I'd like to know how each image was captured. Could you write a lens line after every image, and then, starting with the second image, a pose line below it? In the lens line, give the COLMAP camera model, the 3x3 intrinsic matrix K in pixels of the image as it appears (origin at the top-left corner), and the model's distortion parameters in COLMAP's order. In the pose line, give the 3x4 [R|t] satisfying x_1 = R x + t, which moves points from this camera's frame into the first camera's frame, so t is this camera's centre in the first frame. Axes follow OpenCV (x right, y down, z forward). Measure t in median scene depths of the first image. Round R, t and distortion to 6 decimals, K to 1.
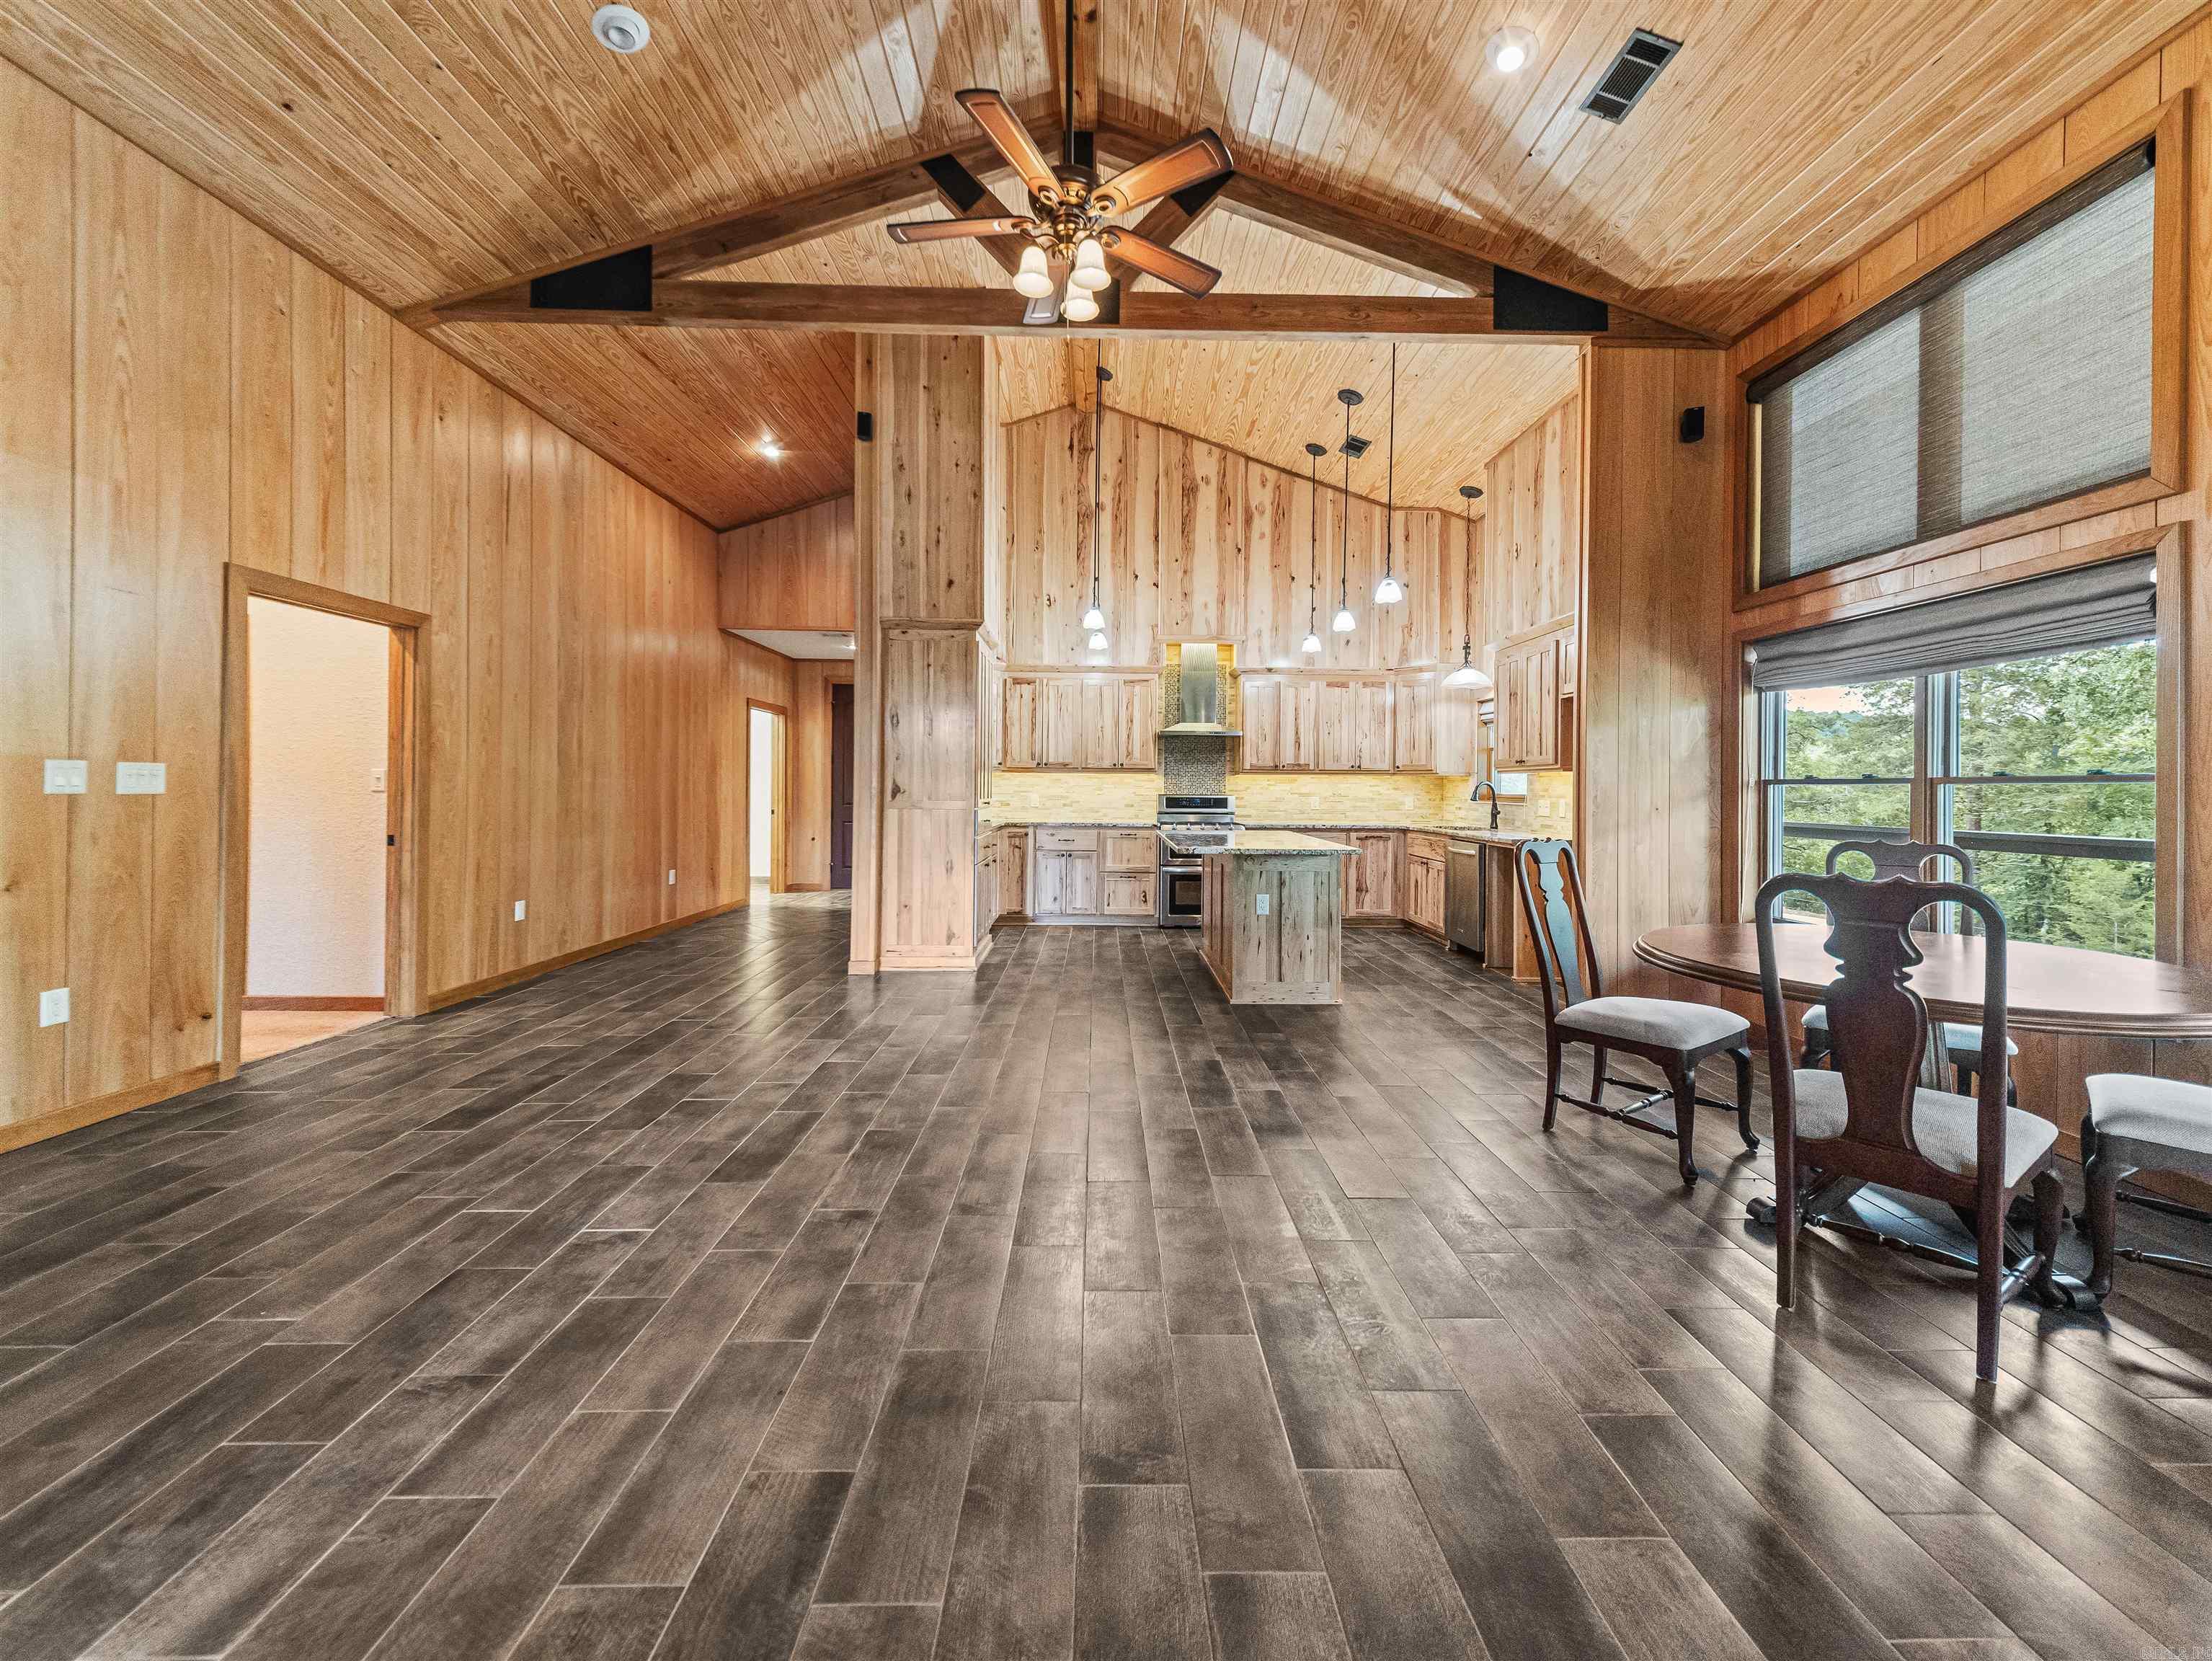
lens RADIAL K [[857.5, 0, 1121.8], [0, 857.5, 789.6], [0, 0, 1]] dist [0.026705, -0.005966]
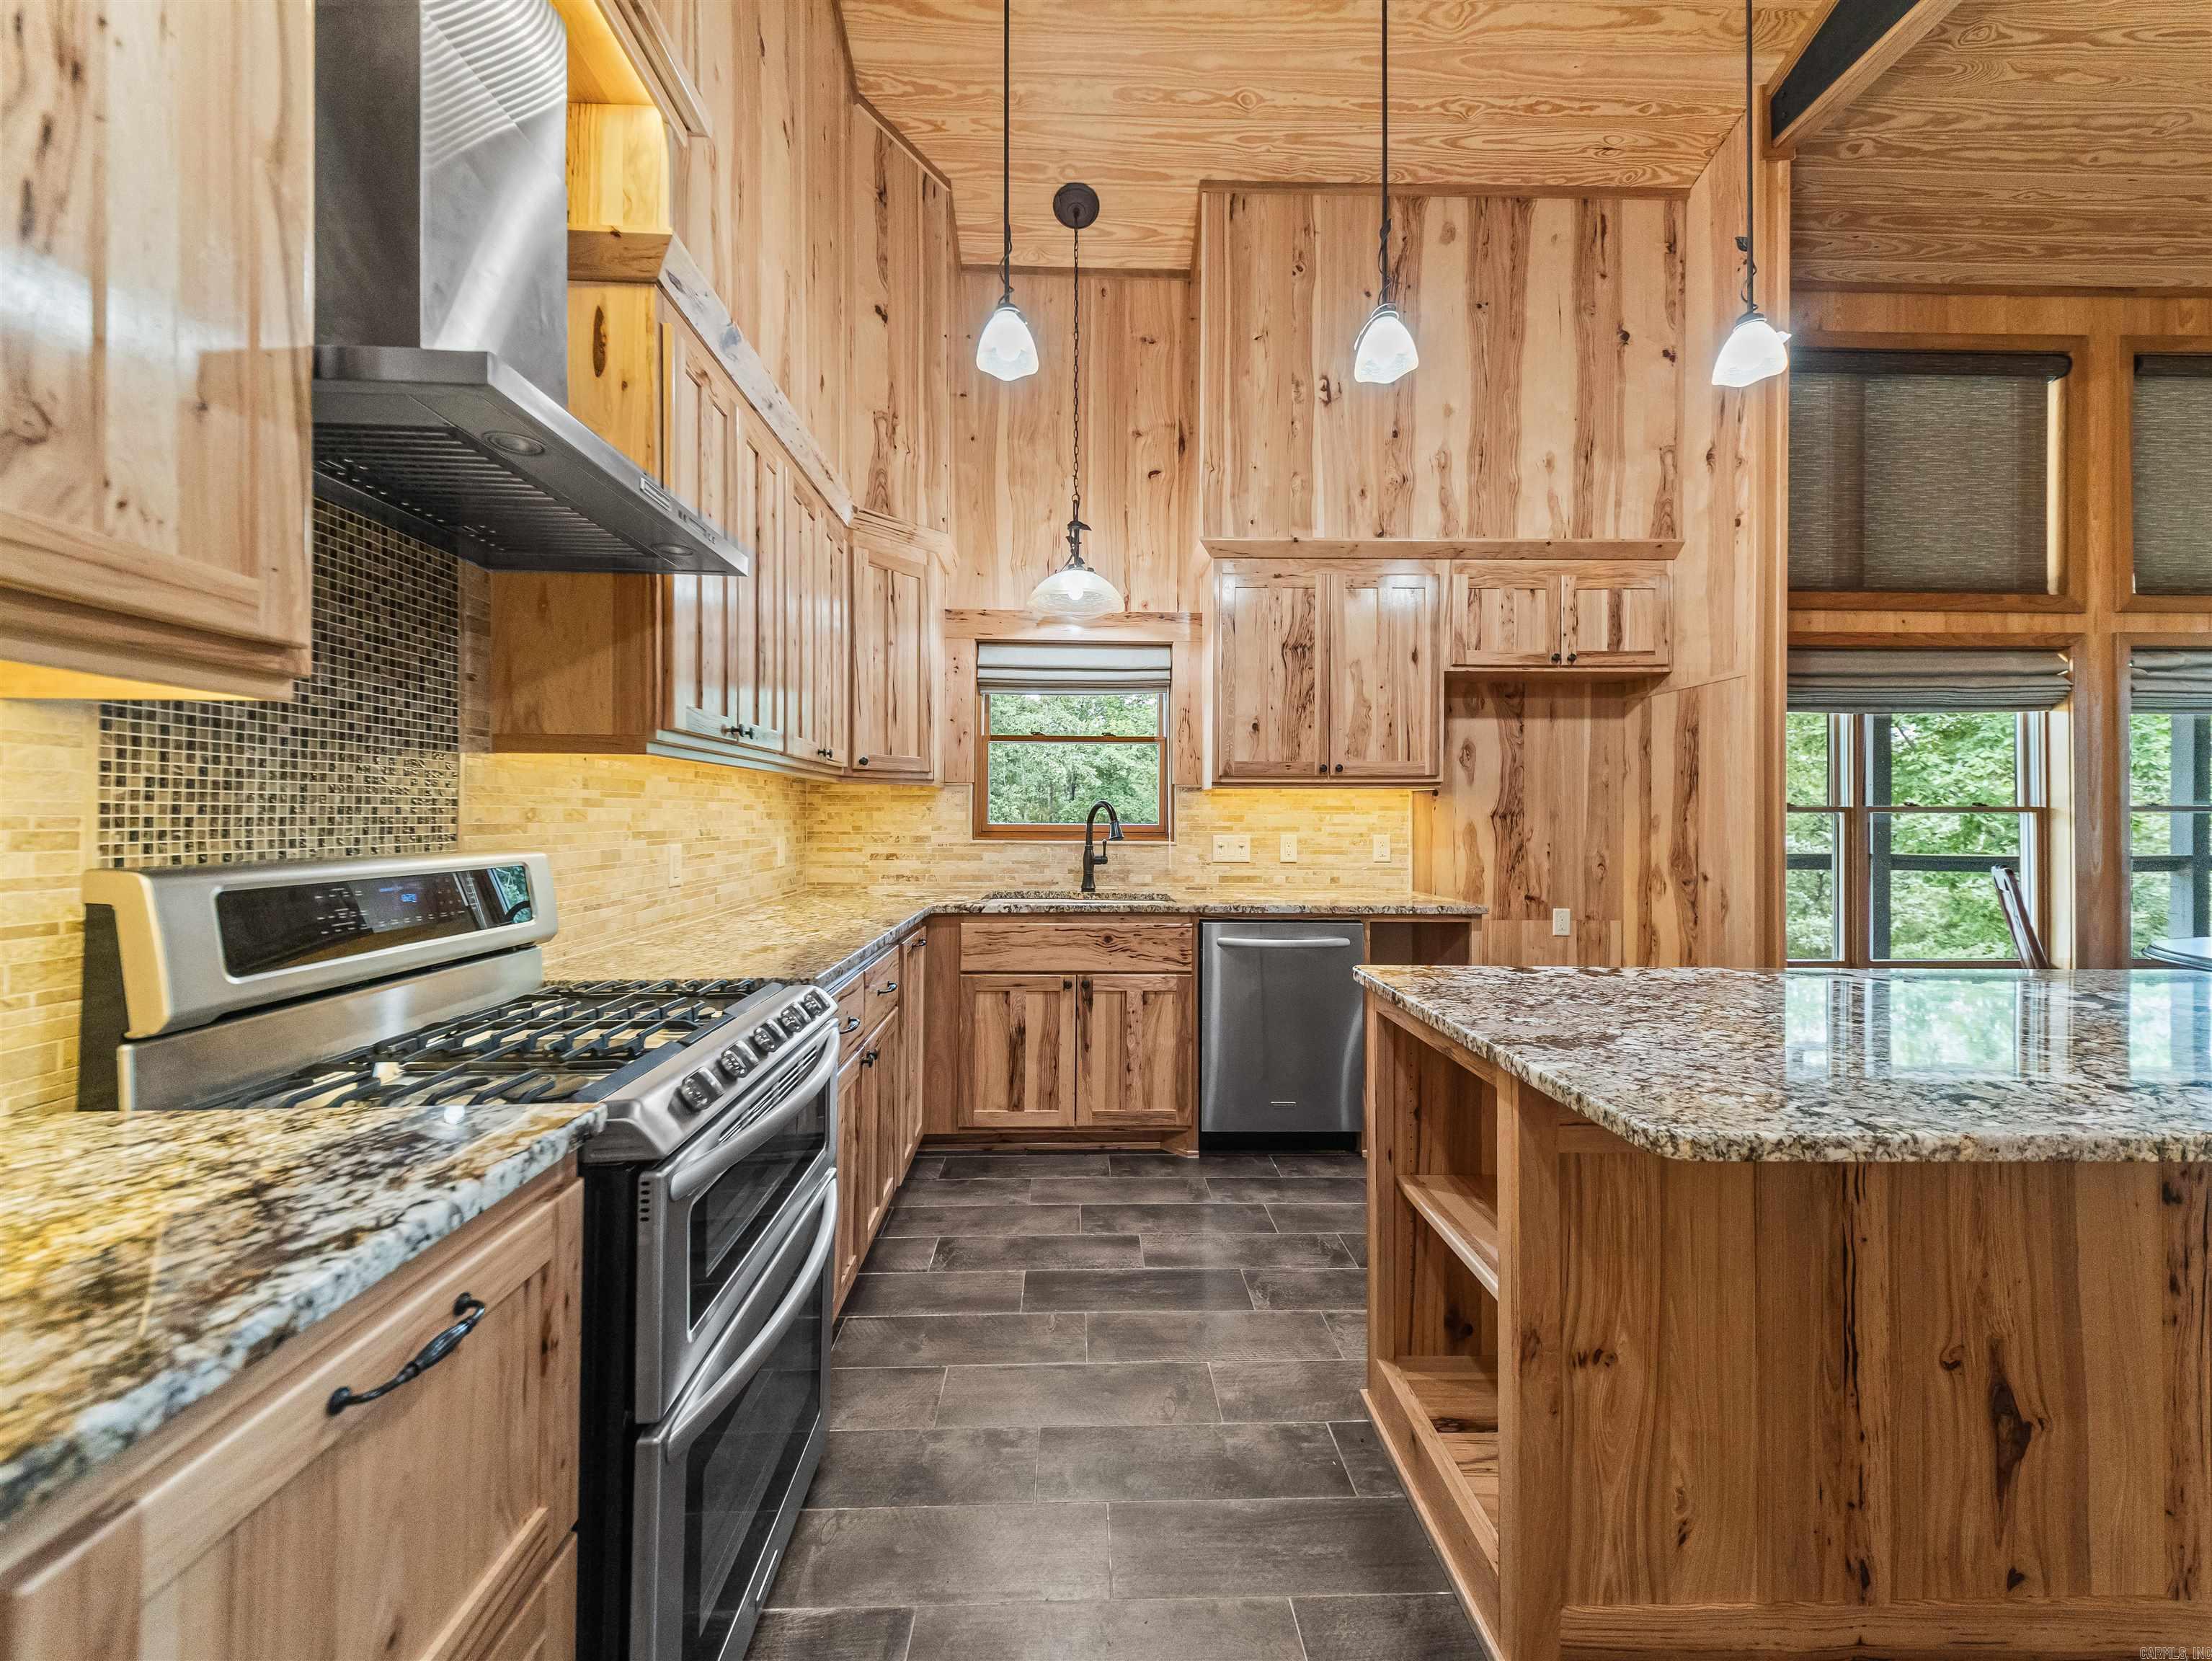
lens RADIAL K [[857.5, 0, 1161.0], [0, 857.5, 816.7], [0, 0, 1]] dist [0.026705, -0.005966]
pose [[-0.007613, -0.006669, 0.999949, -0.083248], [-0.001286, 0.999977, 0.006660, -0.003388], [-0.999970, -0.001235, -0.007622, 0.903403]]
